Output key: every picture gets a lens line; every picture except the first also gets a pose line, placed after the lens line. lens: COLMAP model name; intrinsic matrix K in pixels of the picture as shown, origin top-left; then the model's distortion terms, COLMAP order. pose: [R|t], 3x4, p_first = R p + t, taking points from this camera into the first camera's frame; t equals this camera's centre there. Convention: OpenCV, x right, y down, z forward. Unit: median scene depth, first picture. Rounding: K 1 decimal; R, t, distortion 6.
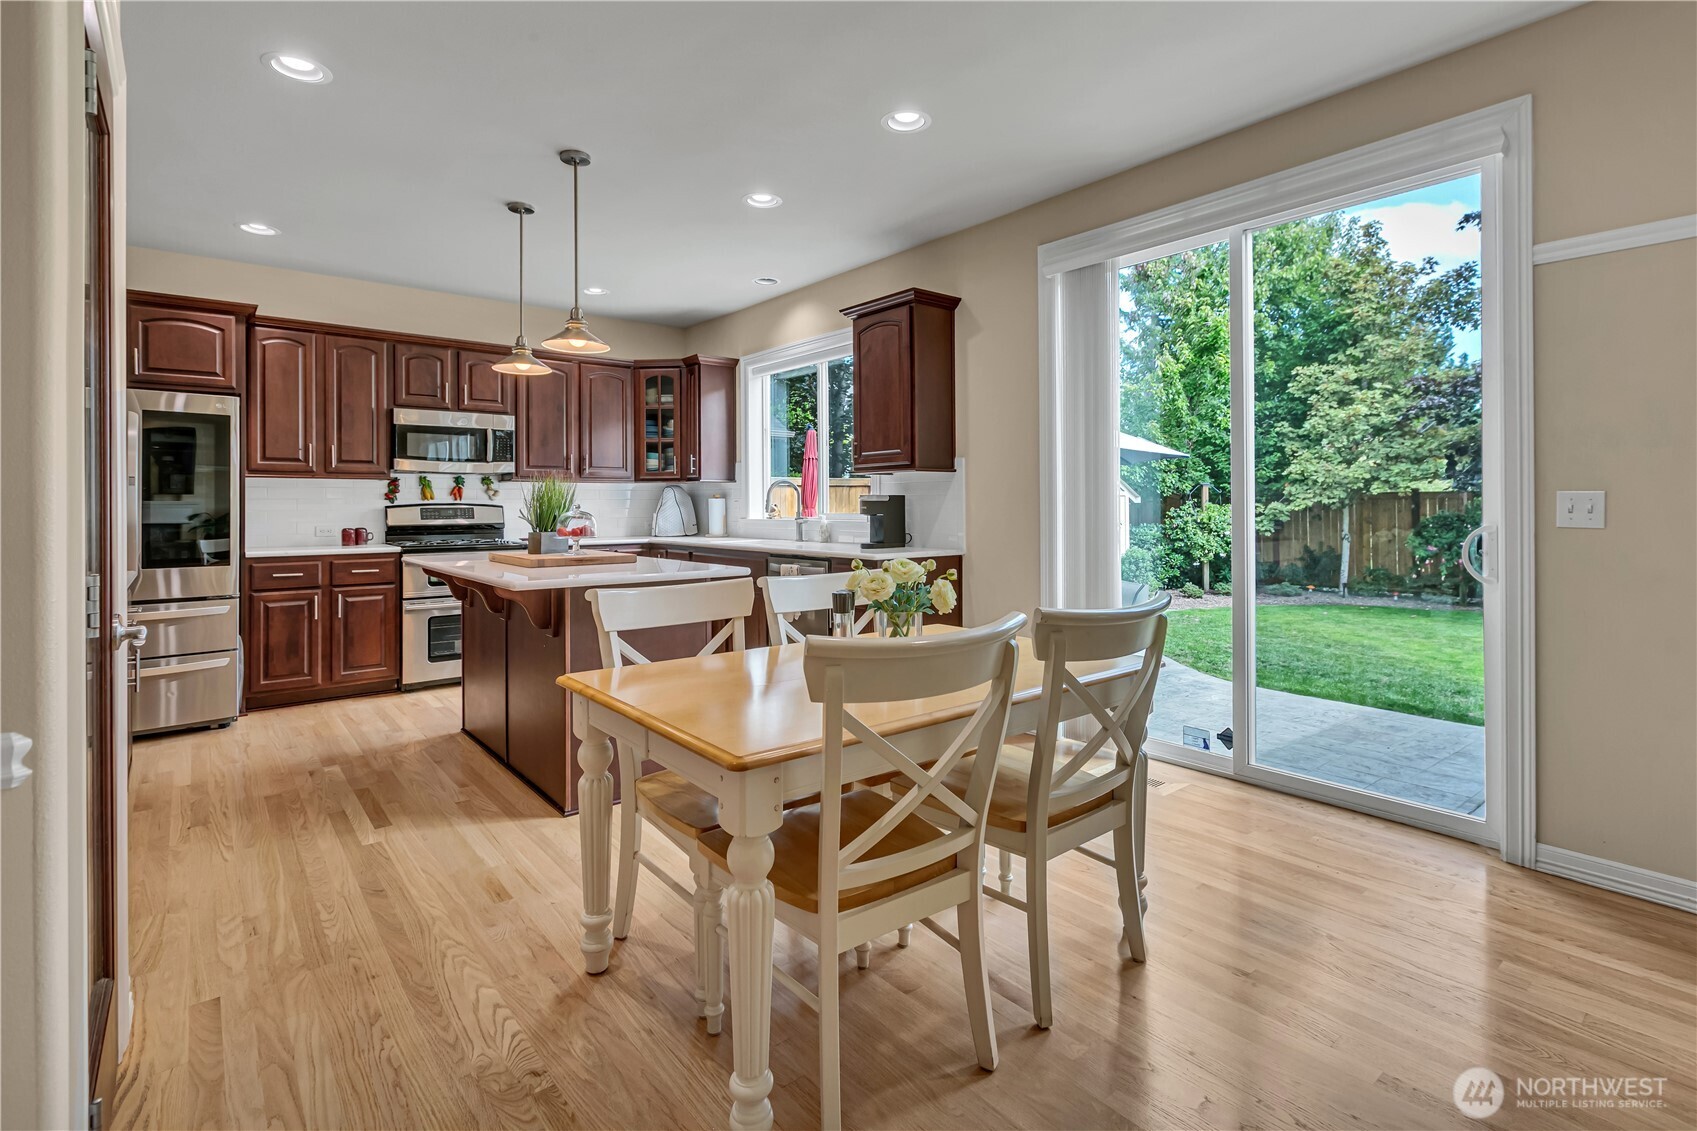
lens RADIAL K [[797.0, 0, 854.7], [0, 797.0, 500.8], [0, 0, 1]] dist [0.000729, -0.000001]
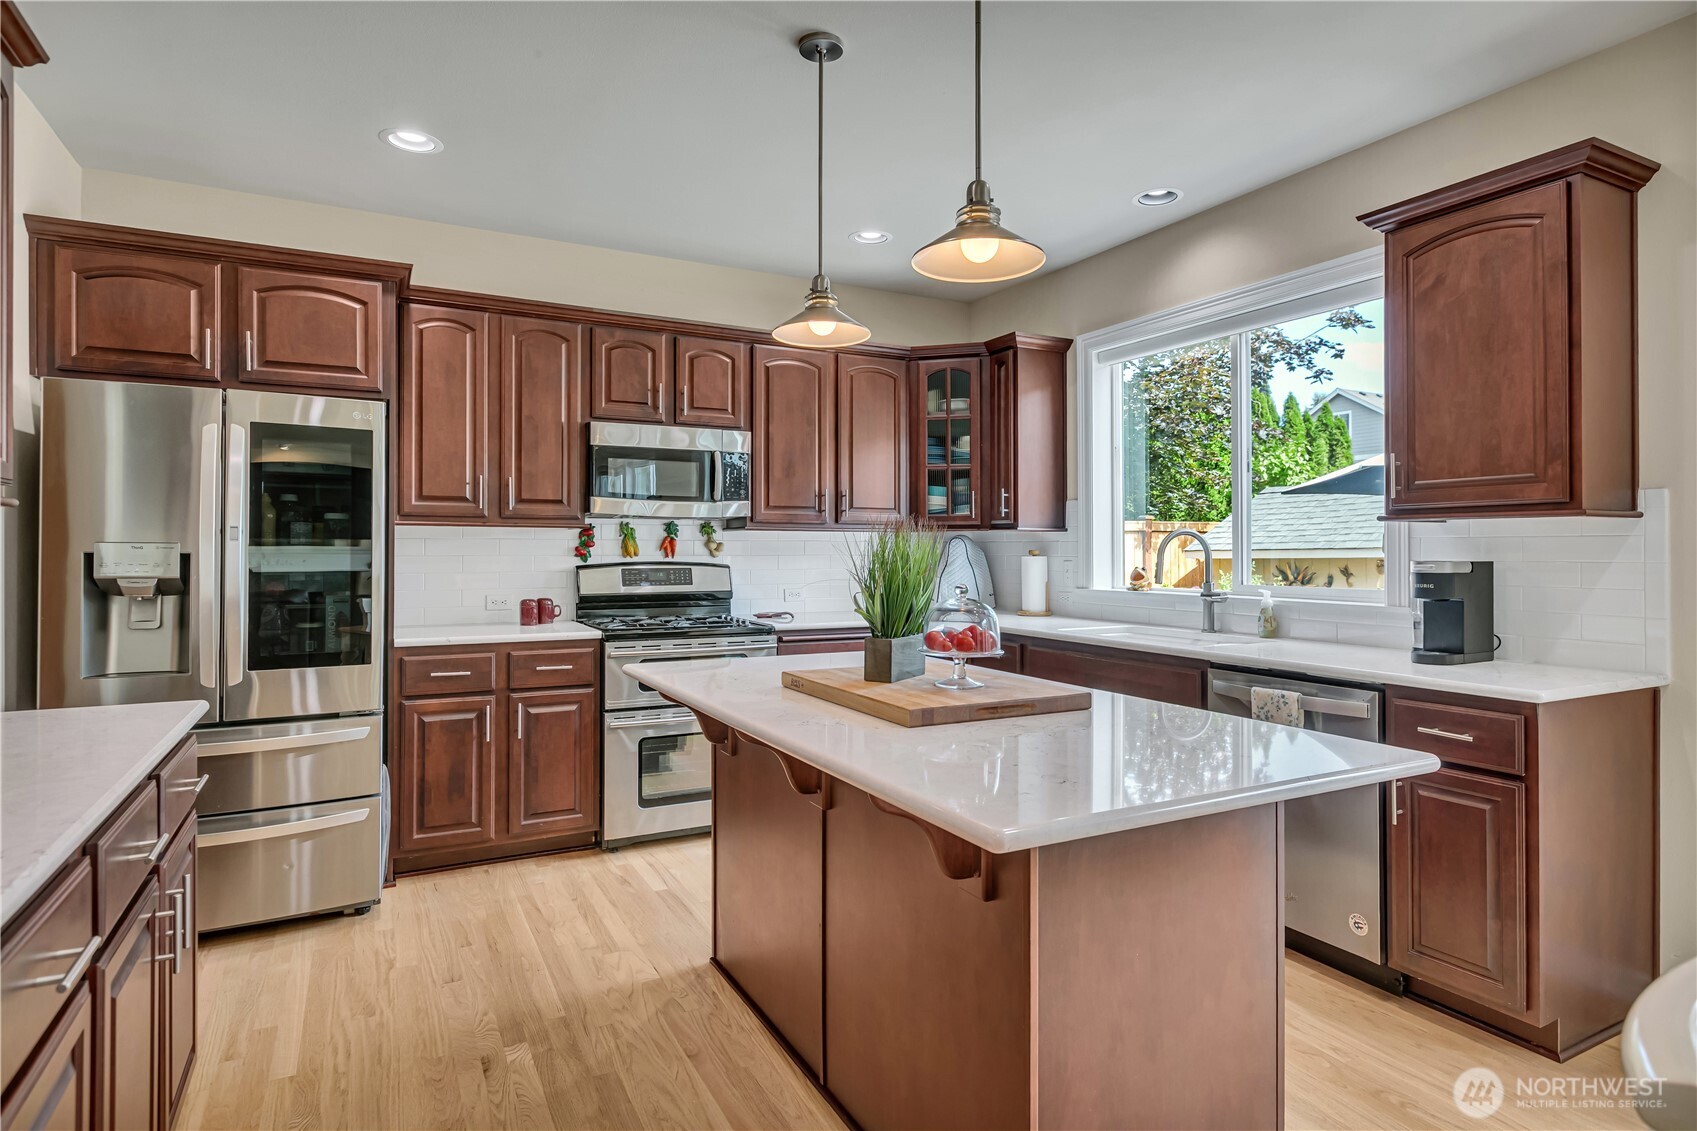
lens RADIAL K [[901.5, 0, 829.6], [0, 901.5, 545.3], [0, 0, 1]] dist [-0.000872, 0.000011]
pose [[0.975846, 0.005715, -0.218386, -0.217189], [-0.005428, 0.999983, 0.001914, -0.014619], [0.218393, -0.000682, 0.975861, 0.305312]]
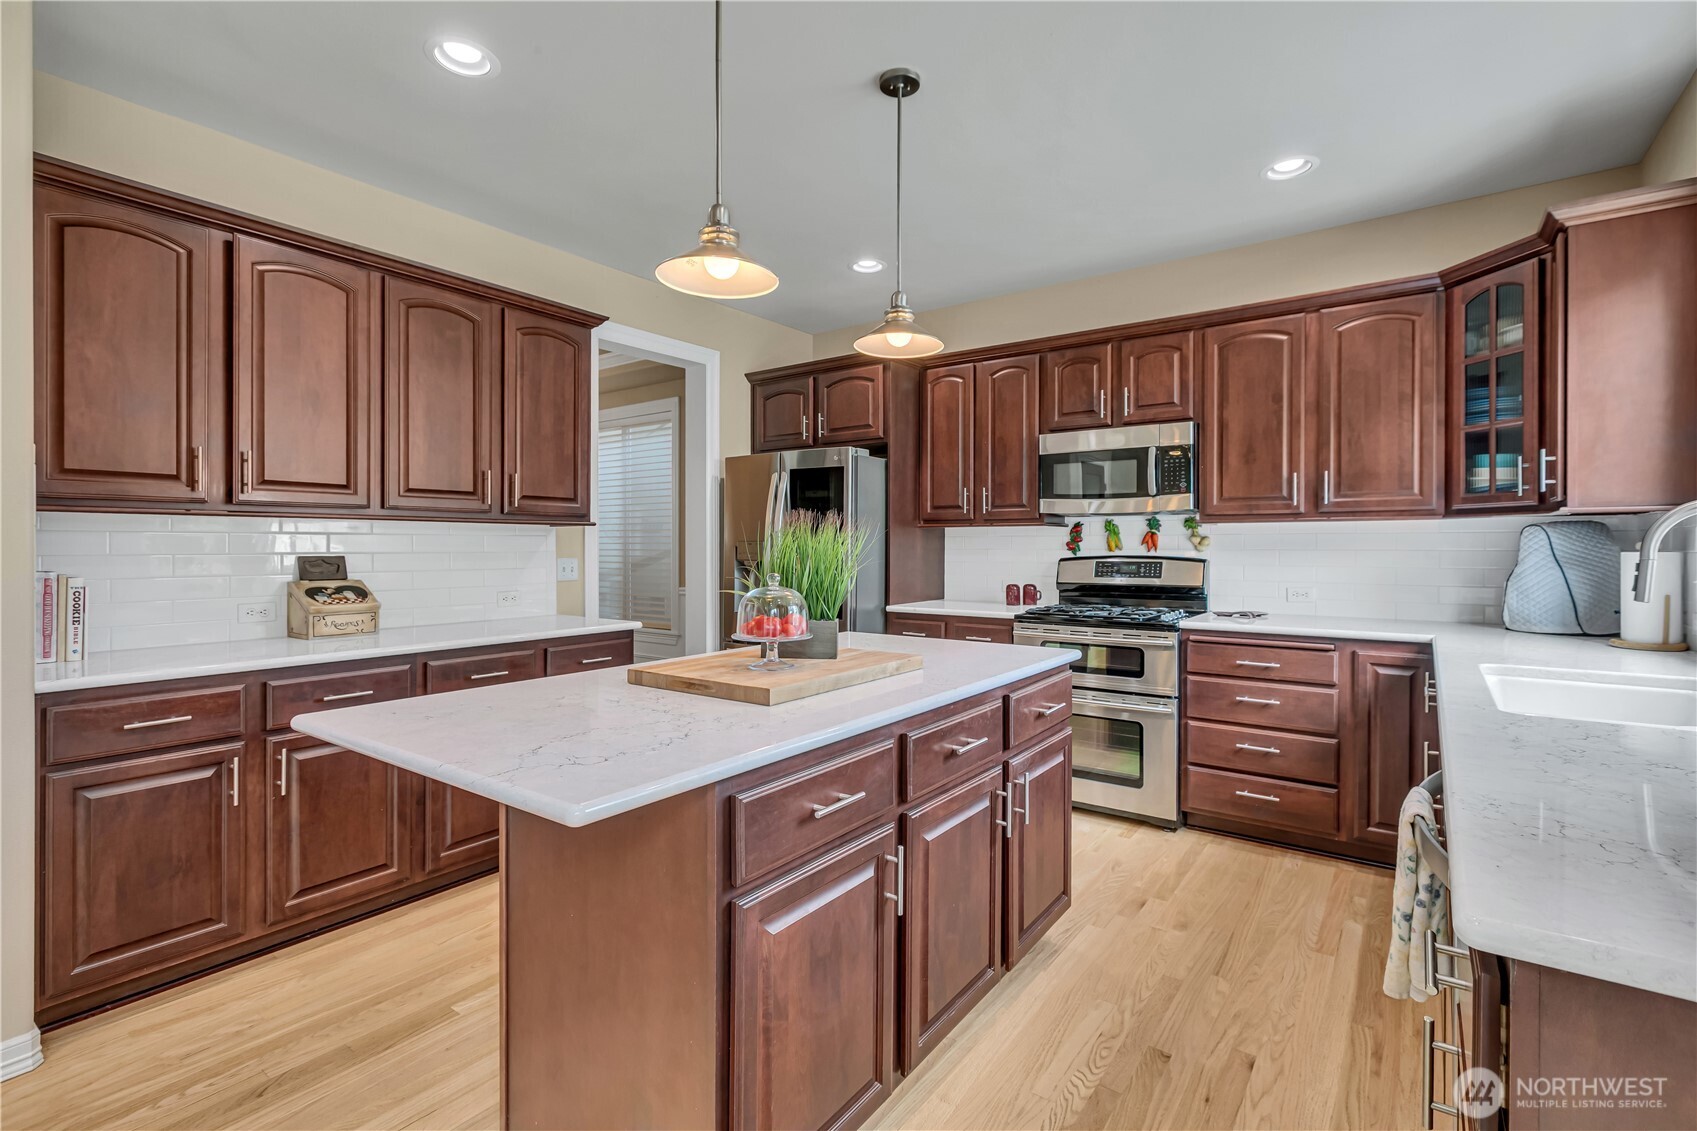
lens RADIAL K [[777.0, 0, 881.8], [0, 777.0, 546.7], [0, 0, 1]] dist [0.000779, 0.000562]
pose [[0.264136, 0.006146, -0.964466, 0.124673], [0.007313, 0.999938, 0.008374, -0.013602], [0.964458, -0.009265, 0.264075, 0.652526]]
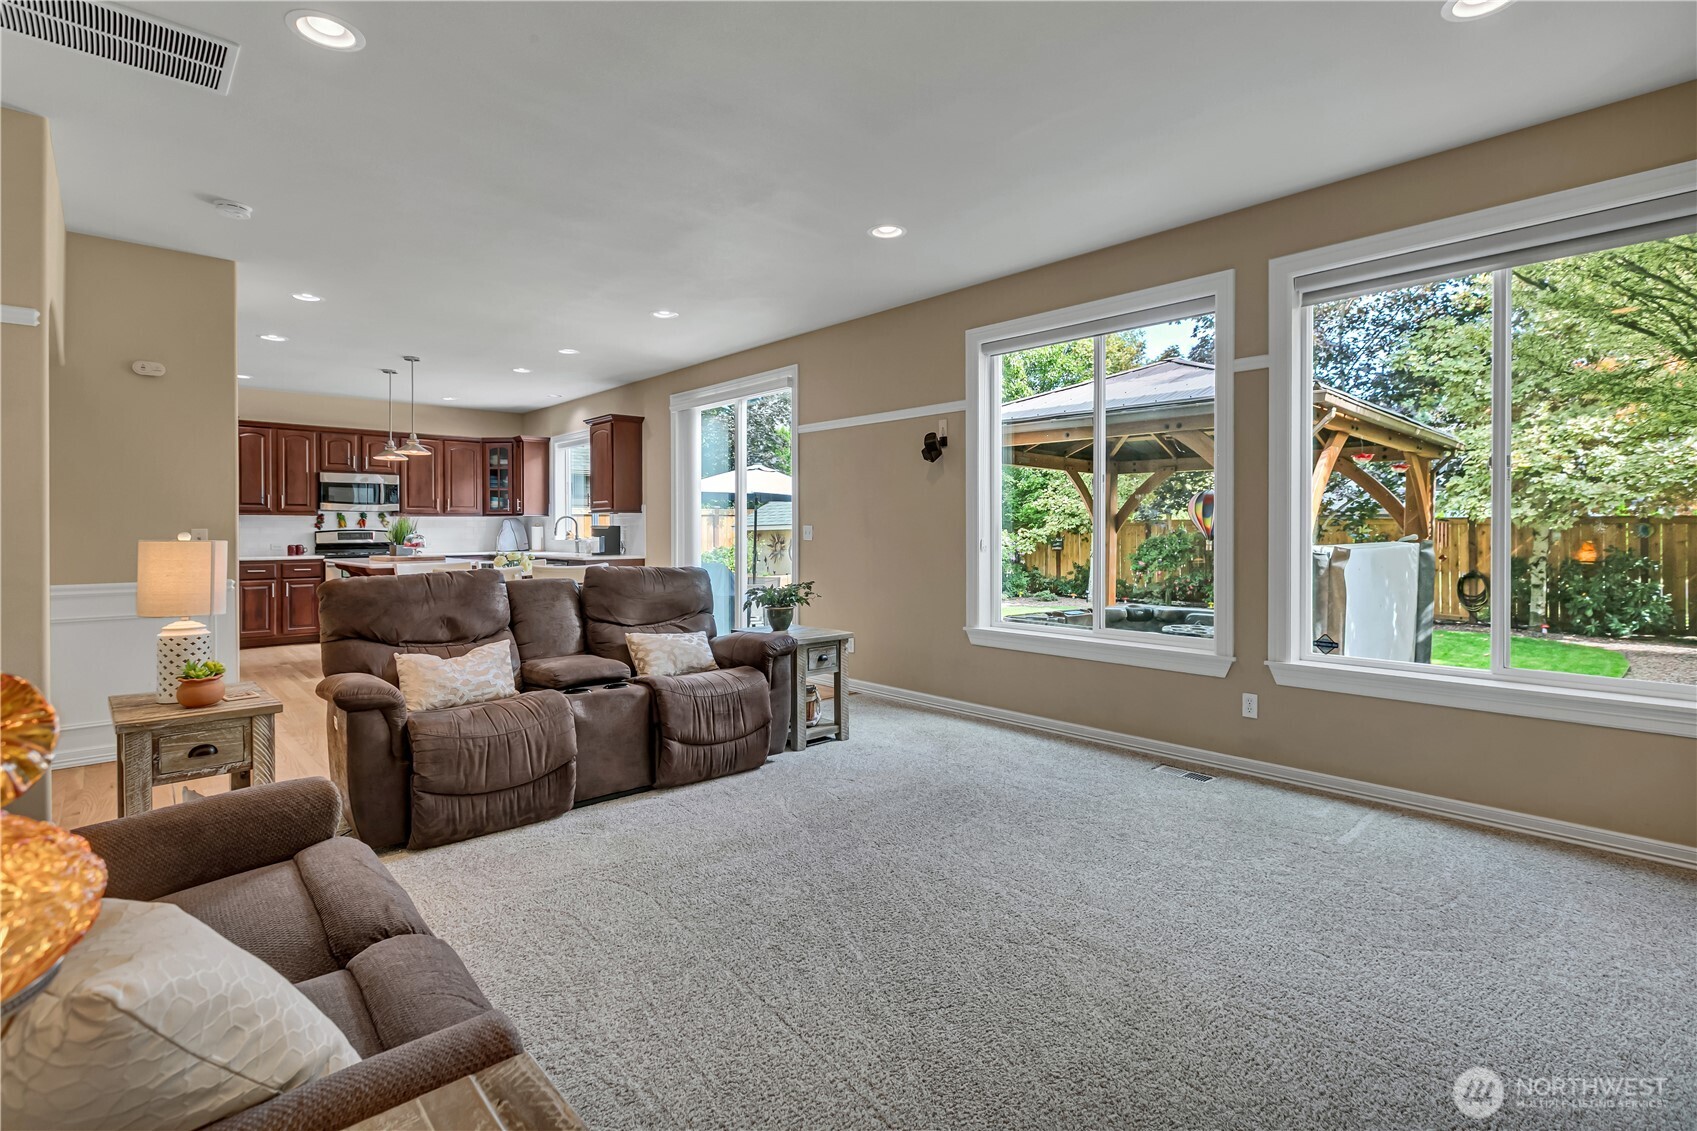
lens RADIAL K [[795.6, 0, 859.5], [0, 795.6, 529.5], [0, 0, 1]] dist [-0.000343, -0.000267]
pose [[0.997890, 0.000973, 0.064924, 0.437323], [-0.001221, 0.999992, 0.003782, -0.005229], [-0.064920, -0.003853, 0.997883, -0.729707]]
